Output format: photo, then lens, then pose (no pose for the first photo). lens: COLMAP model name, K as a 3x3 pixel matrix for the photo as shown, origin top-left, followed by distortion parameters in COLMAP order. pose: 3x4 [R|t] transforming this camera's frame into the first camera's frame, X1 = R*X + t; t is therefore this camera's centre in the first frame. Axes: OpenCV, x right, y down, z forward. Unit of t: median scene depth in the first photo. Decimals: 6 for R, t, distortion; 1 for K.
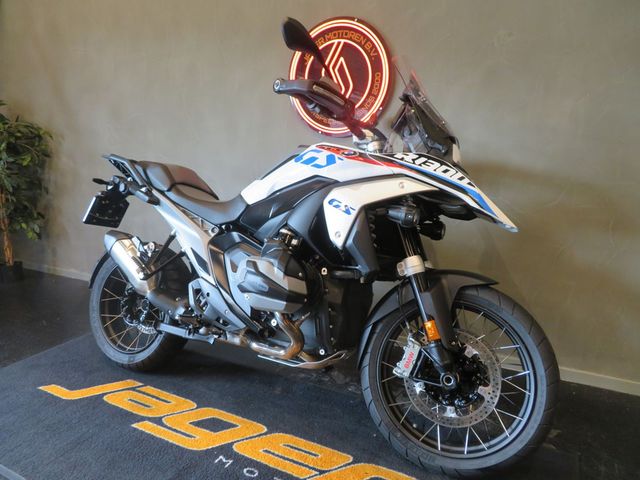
lens RADIAL K [[473.0, 0, 320.1], [0, 473.0, 246.9], [0, 0, 1]] dist [-0.006246, 0.002132]
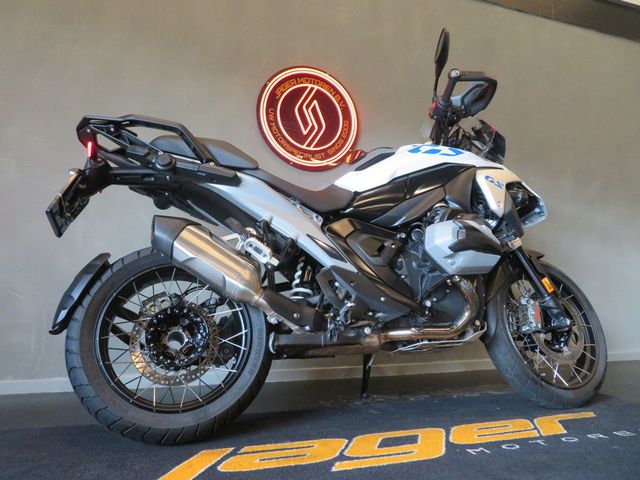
lens RADIAL K [[463.3, 0, 327.6], [0, 463.3, 241.1], [0, 0, 1]] dist [-0.008664, -0.001168]
pose [[0.662524, 0.085812, 0.744109, -0.984521], [0.157762, 0.955146, -0.250614, 0.255471], [-0.732239, 0.283430, 0.619269, 0.569448]]
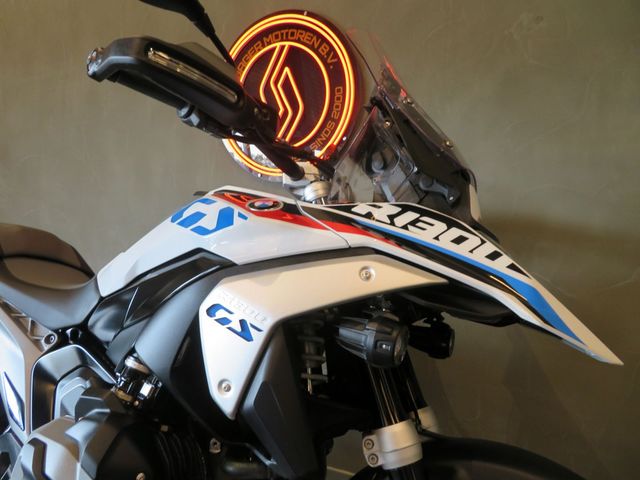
lens RADIAL K [[466.2, 0, 320.0], [0, 466.2, 240.0], [0, 0, 1]] dist [-0.003192, 0.000073]
pose [[0.999711, -0.010929, 0.021396, 0.107465], [0.013408, 0.992757, -0.119391, -0.098265], [-0.019936, 0.119643, 0.992617, 0.498277]]
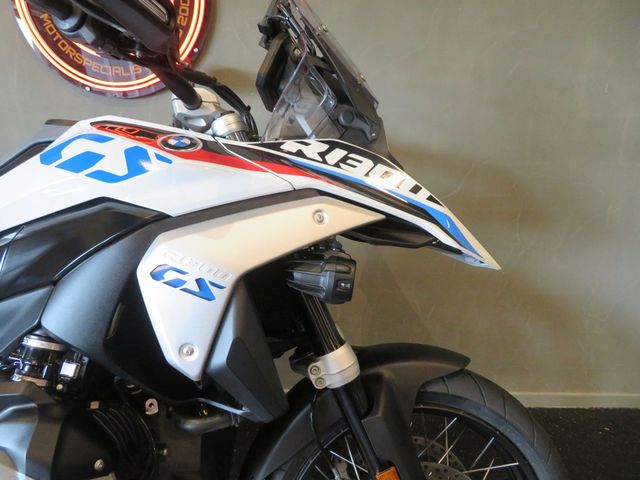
lens RADIAL K [[460.3, 0, 320.0], [0, 460.3, 240.0], [0, 0, 1]] dist [-0.002752, 0.001776]
pose [[0.893787, -0.124337, 0.430912, -0.017435], [0.087508, 0.990683, 0.104350, -0.138306], [-0.439872, -0.055559, 0.896340, 0.539539]]
